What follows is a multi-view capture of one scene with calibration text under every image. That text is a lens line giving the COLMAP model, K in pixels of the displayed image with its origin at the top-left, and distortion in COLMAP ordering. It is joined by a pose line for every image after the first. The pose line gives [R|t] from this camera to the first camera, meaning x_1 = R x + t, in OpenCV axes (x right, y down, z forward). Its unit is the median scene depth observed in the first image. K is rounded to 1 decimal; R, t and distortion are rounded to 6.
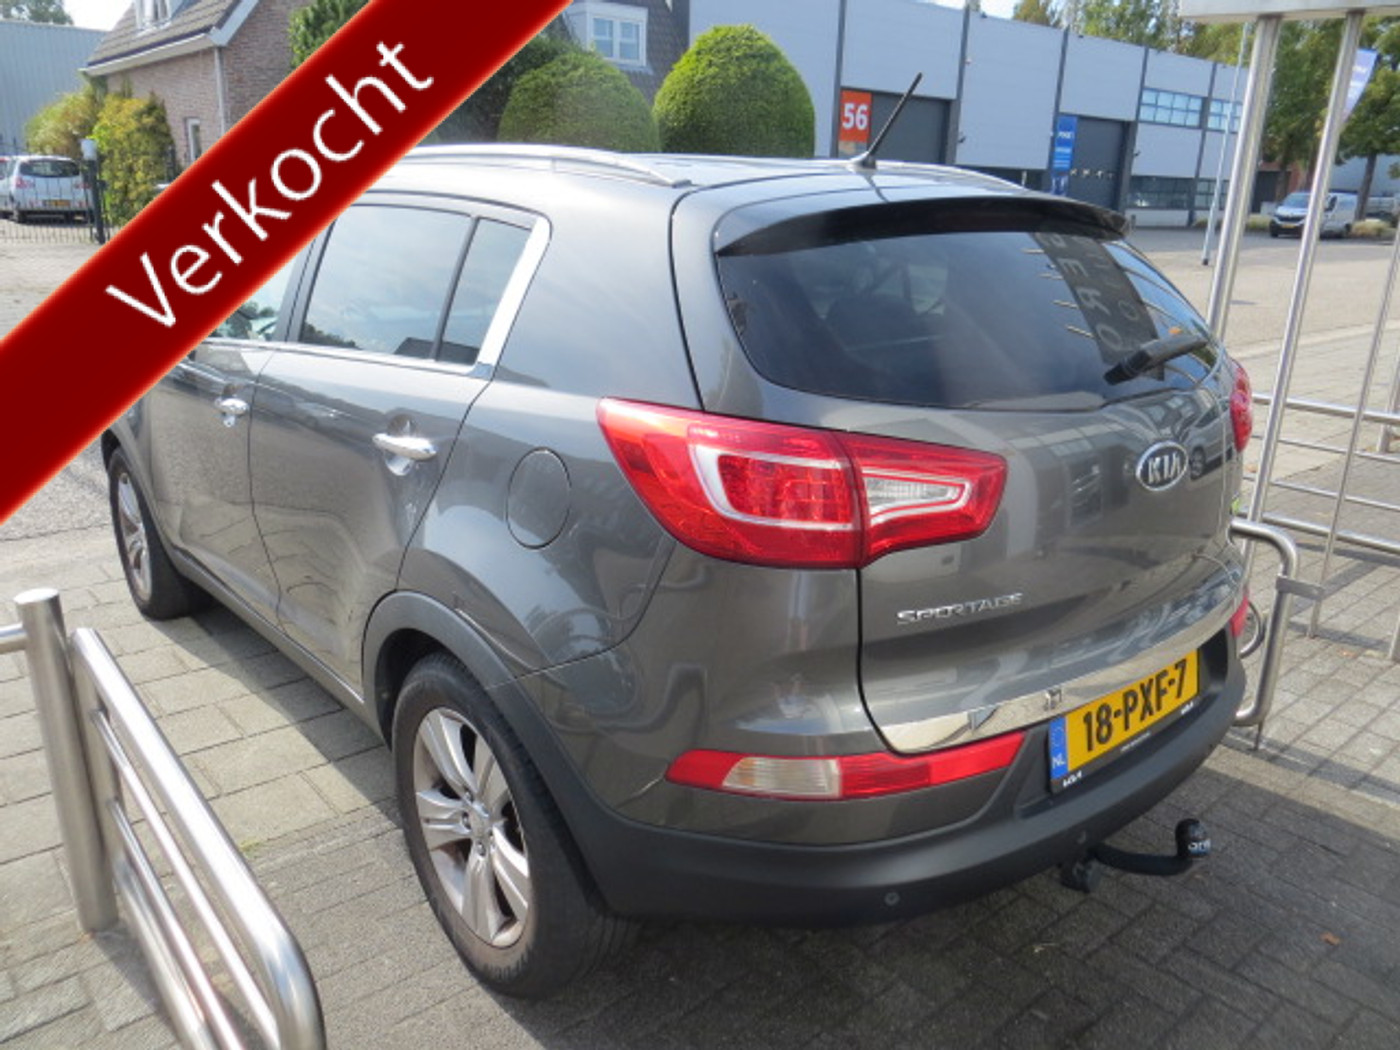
lens RADIAL K [[1036.7, 0, 700.0], [0, 1036.7, 525.0], [0, 0, 1]] dist [-0.006870, -0.009745]
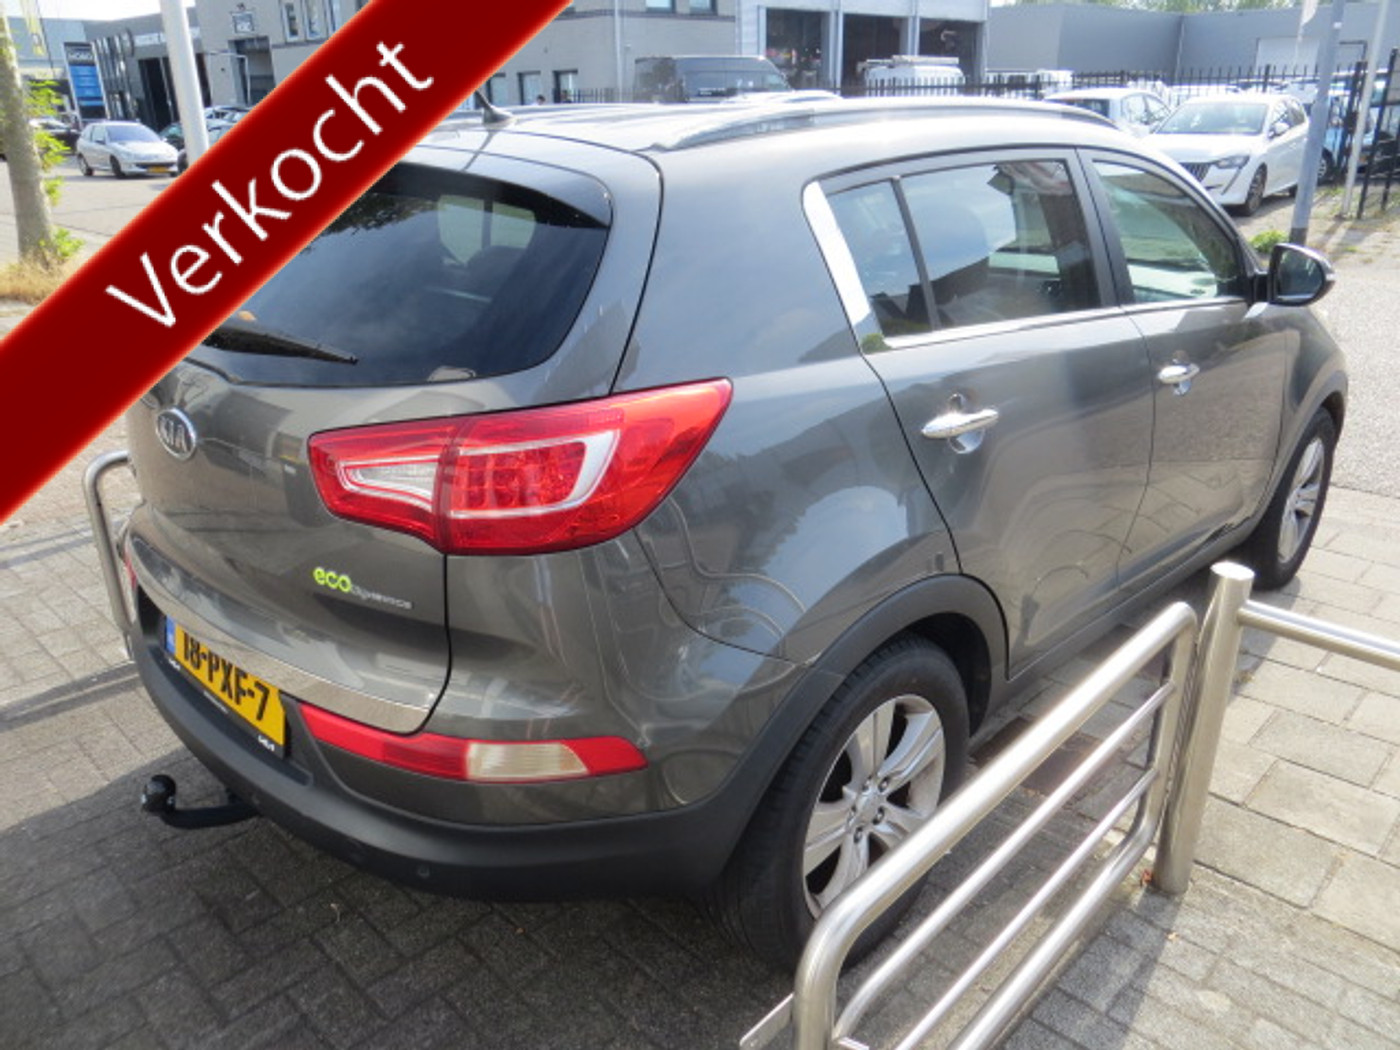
lens RADIAL K [[1036.7, 0, 700.0], [0, 1036.7, 525.0], [0, 0, 1]] dist [-0.006870, -0.009745]
pose [[0.109495, 0.351244, -0.929859, 0.136502], [-0.290184, 0.906027, 0.308072, -0.040388], [0.950686, 0.236098, 0.201131, 0.120926]]
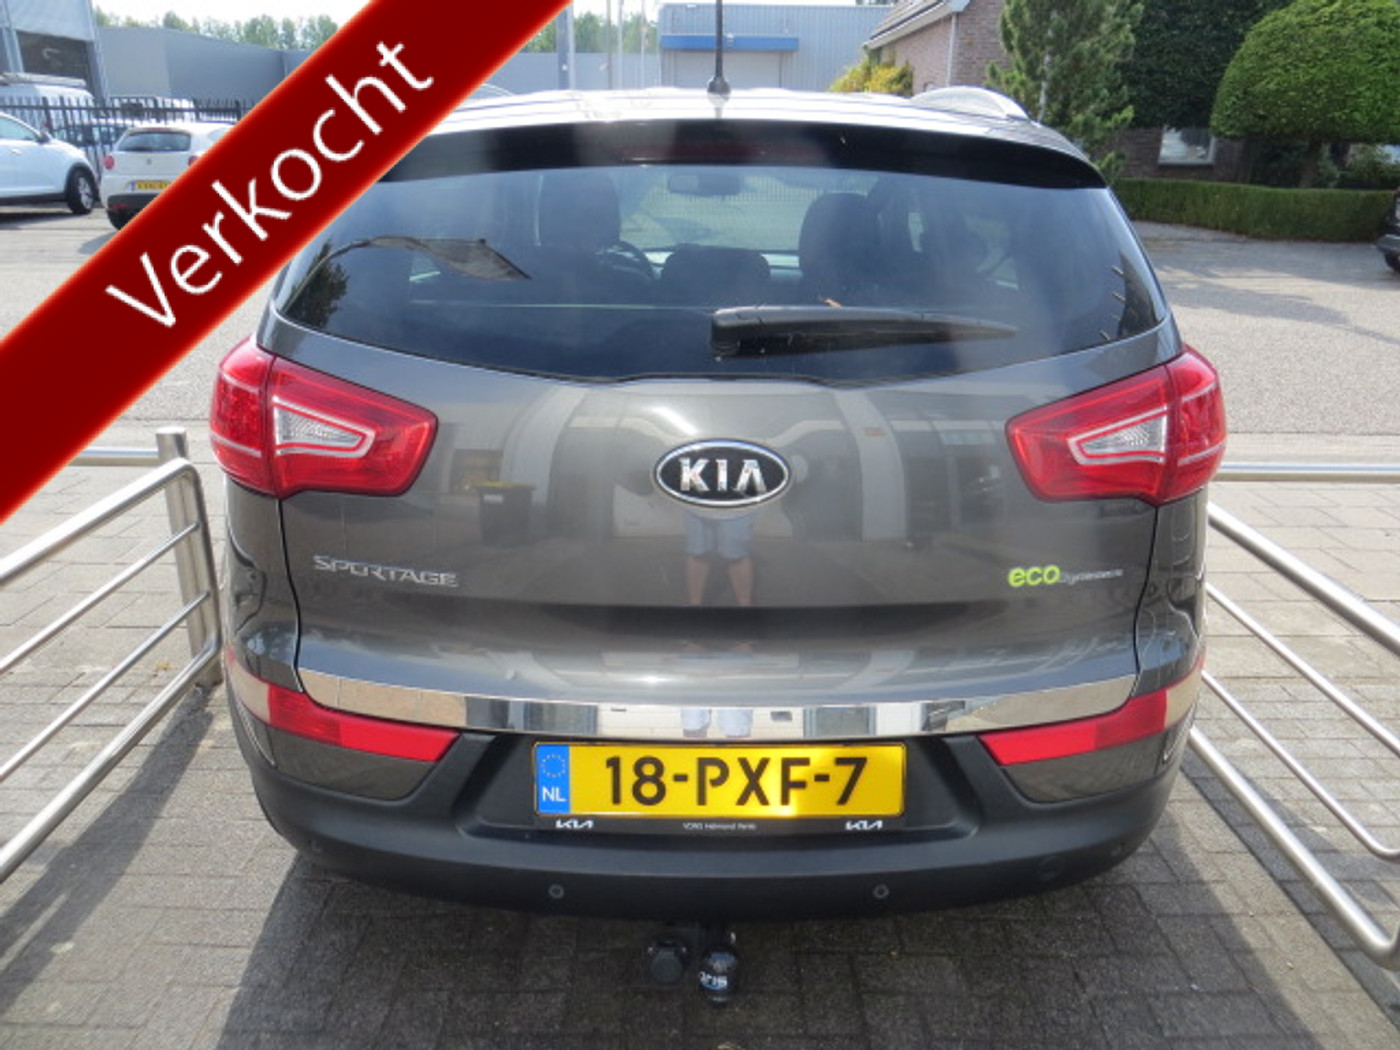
lens RADIAL K [[1040.6, 0, 703.2], [0, 1040.6, 518.0], [0, 0, 1]] dist [-0.000015, 0.003789]
pose [[0.772258, 0.205350, -0.601206, 0.083244], [-0.191362, 0.977558, 0.088092, -0.008302], [0.605804, 0.047018, 0.794223, 0.036096]]
